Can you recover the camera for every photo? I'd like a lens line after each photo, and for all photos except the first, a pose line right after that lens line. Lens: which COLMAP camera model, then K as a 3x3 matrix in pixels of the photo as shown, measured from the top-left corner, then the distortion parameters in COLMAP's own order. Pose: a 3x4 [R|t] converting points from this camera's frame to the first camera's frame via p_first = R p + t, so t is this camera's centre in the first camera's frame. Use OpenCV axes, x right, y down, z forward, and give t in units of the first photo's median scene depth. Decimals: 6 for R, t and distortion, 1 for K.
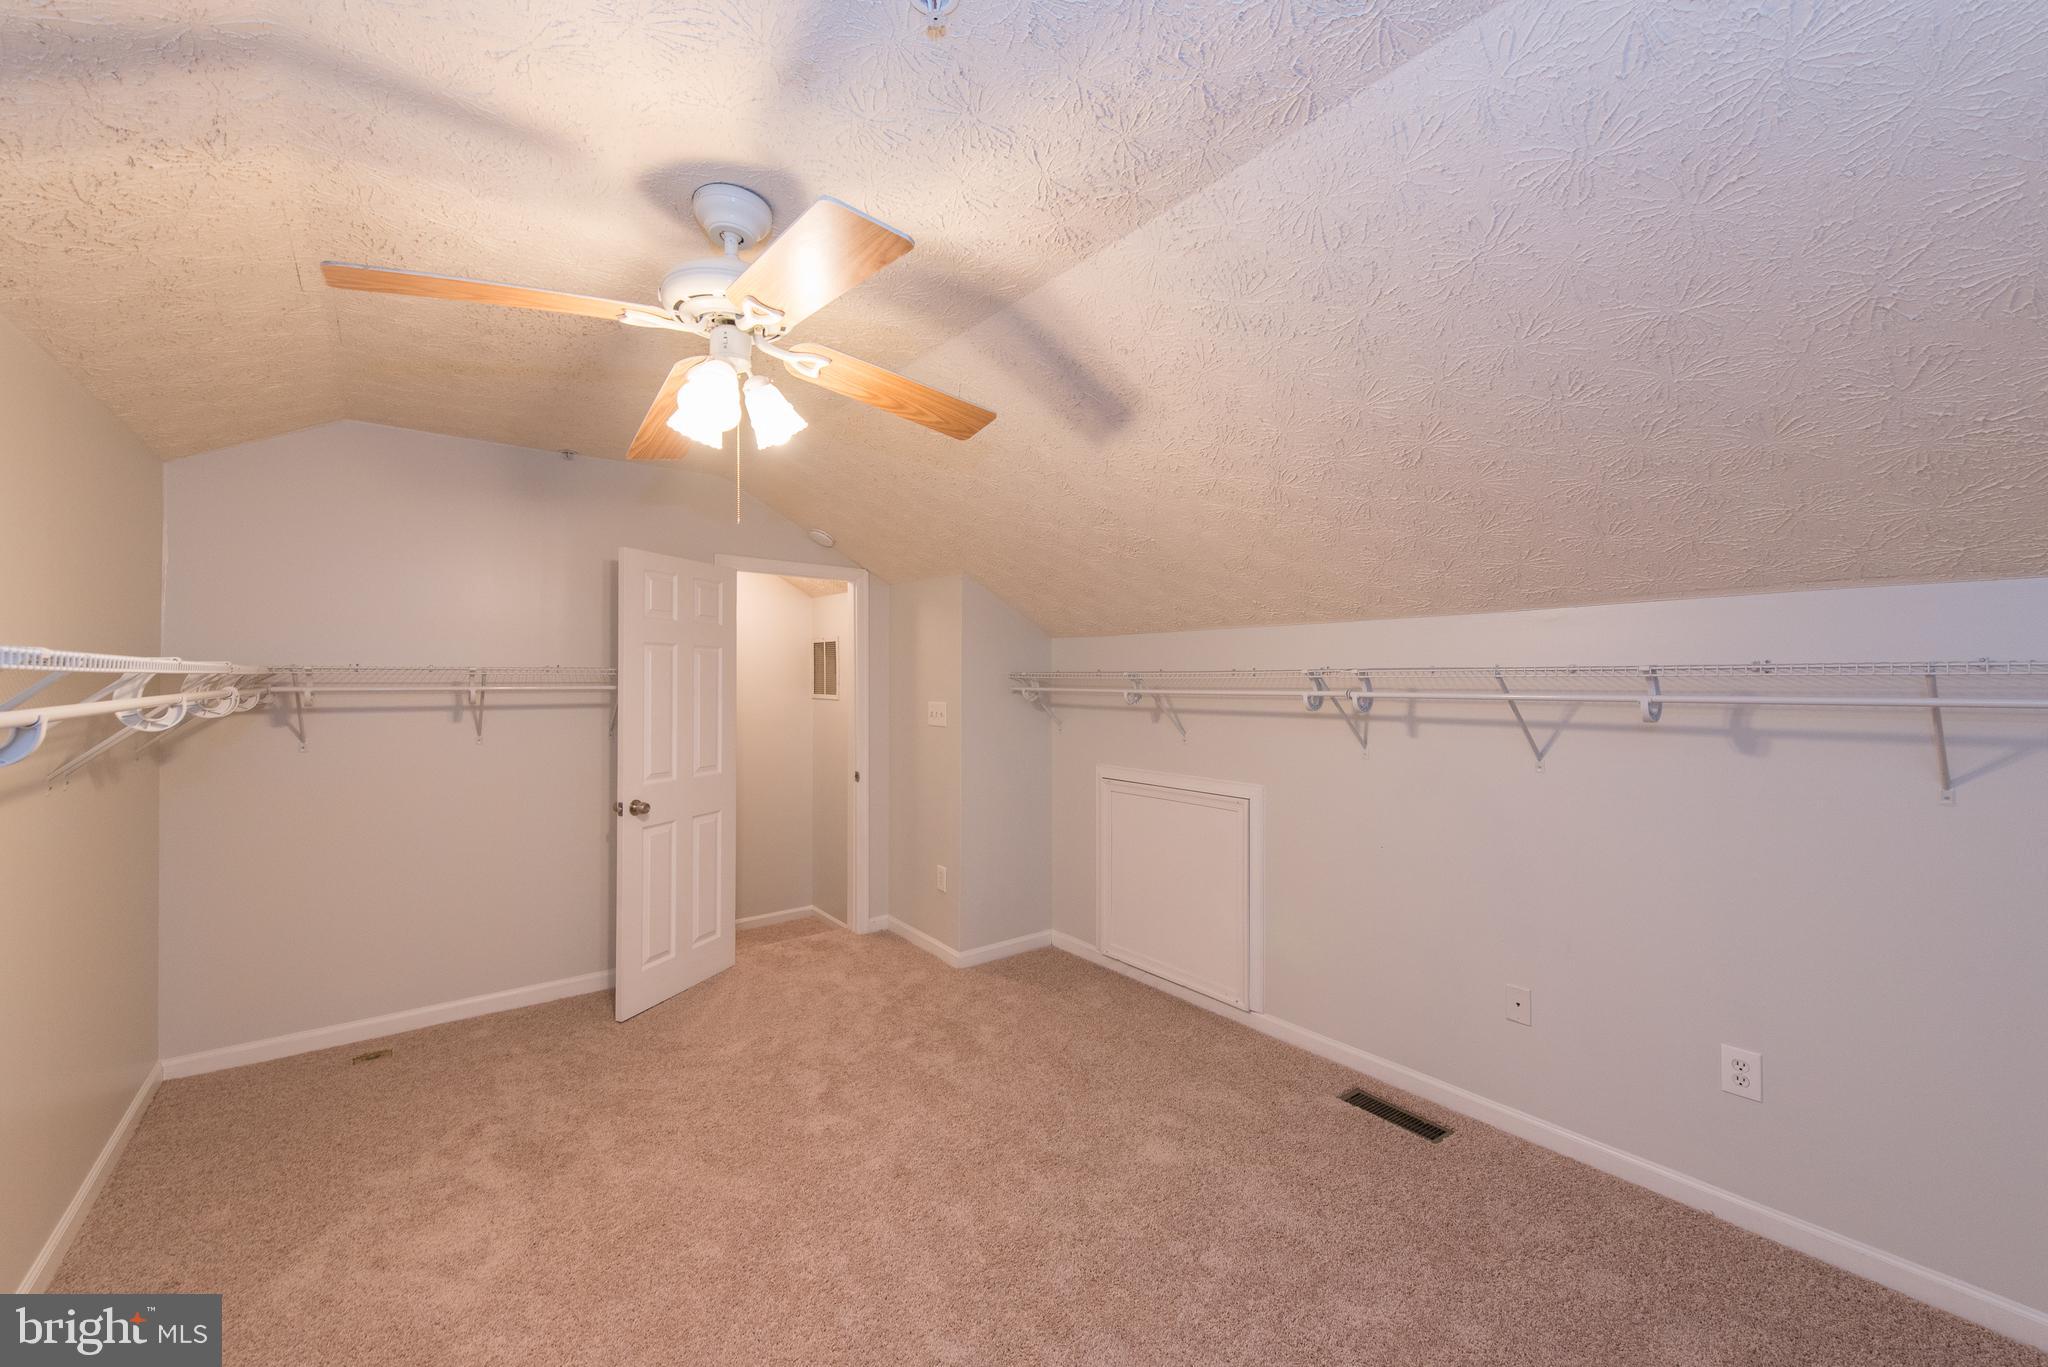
lens RADIAL K [[804.9, 0, 1025.7], [0, 804.9, 671.8], [0, 0, 1]] dist [0.006957, -0.003913]
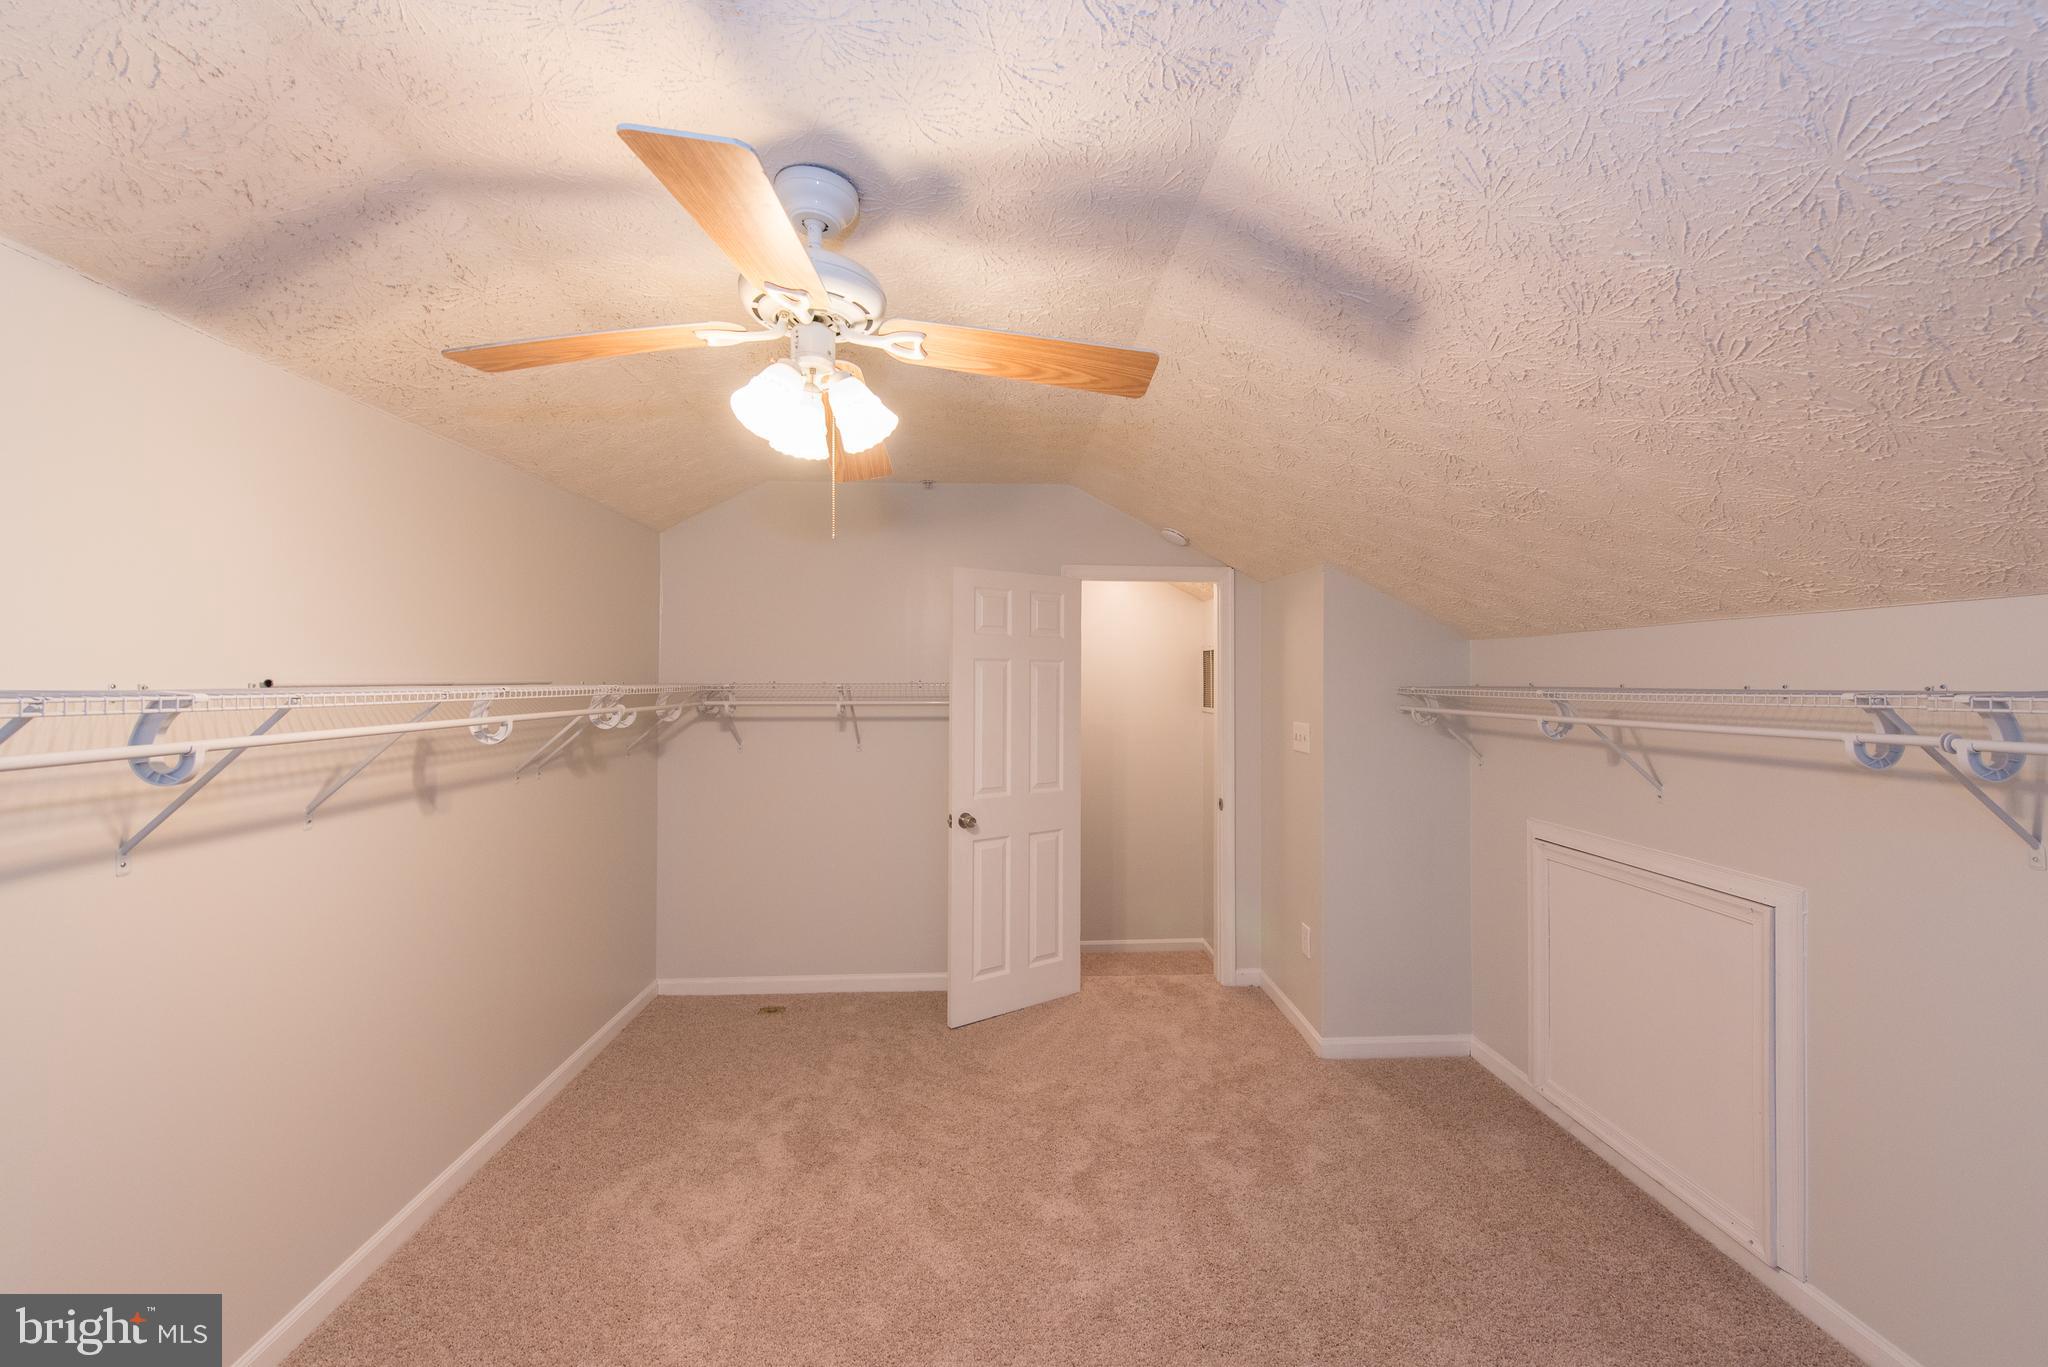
lens RADIAL K [[827.4, 0, 1027.5], [0, 827.4, 672.3], [0, 0, 1]] dist [0.015251, -0.007159]
pose [[0.817726, -0.006454, -0.575571, 0.197379], [0.005073, 0.999979, -0.004007, -0.015810], [0.575585, 0.000357, 0.817742, 0.199611]]
